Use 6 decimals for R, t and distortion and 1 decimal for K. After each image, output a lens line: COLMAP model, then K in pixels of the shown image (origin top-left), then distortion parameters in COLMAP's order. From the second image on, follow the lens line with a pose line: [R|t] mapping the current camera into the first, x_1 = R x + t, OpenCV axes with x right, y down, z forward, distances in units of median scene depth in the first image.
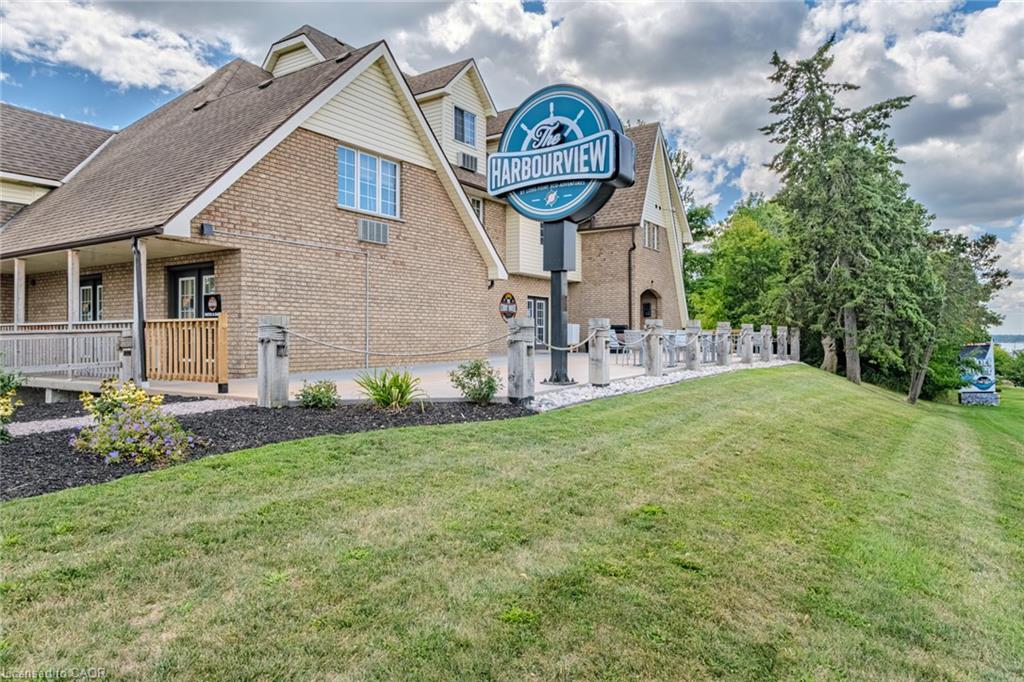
lens RADIAL K [[643.8, 0, 513.9], [0, 643.8, 326.4], [0, 0, 1]] dist [-0.001715, 0.000884]
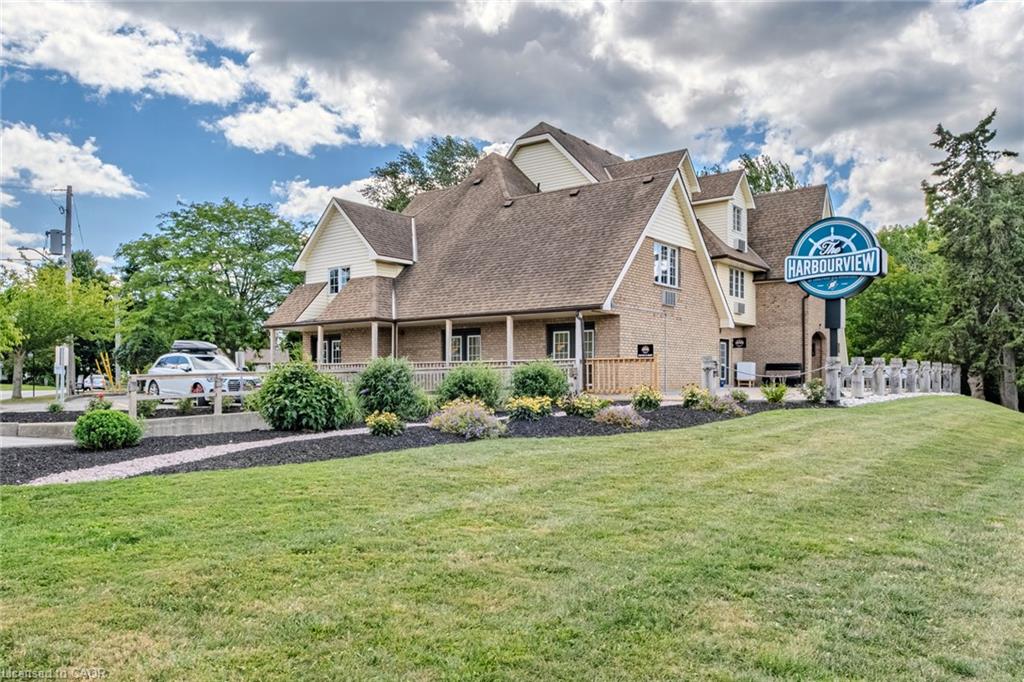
lens RADIAL K [[724.7, 0, 510.2], [0, 724.7, 371.5], [0, 0, 1]] dist [0.011164, -0.002819]
pose [[0.994954, -0.002167, -0.100305, -0.236510], [0.002703, 0.999983, 0.005206, 0.005418], [0.100292, -0.005451, 0.994943, -0.387774]]
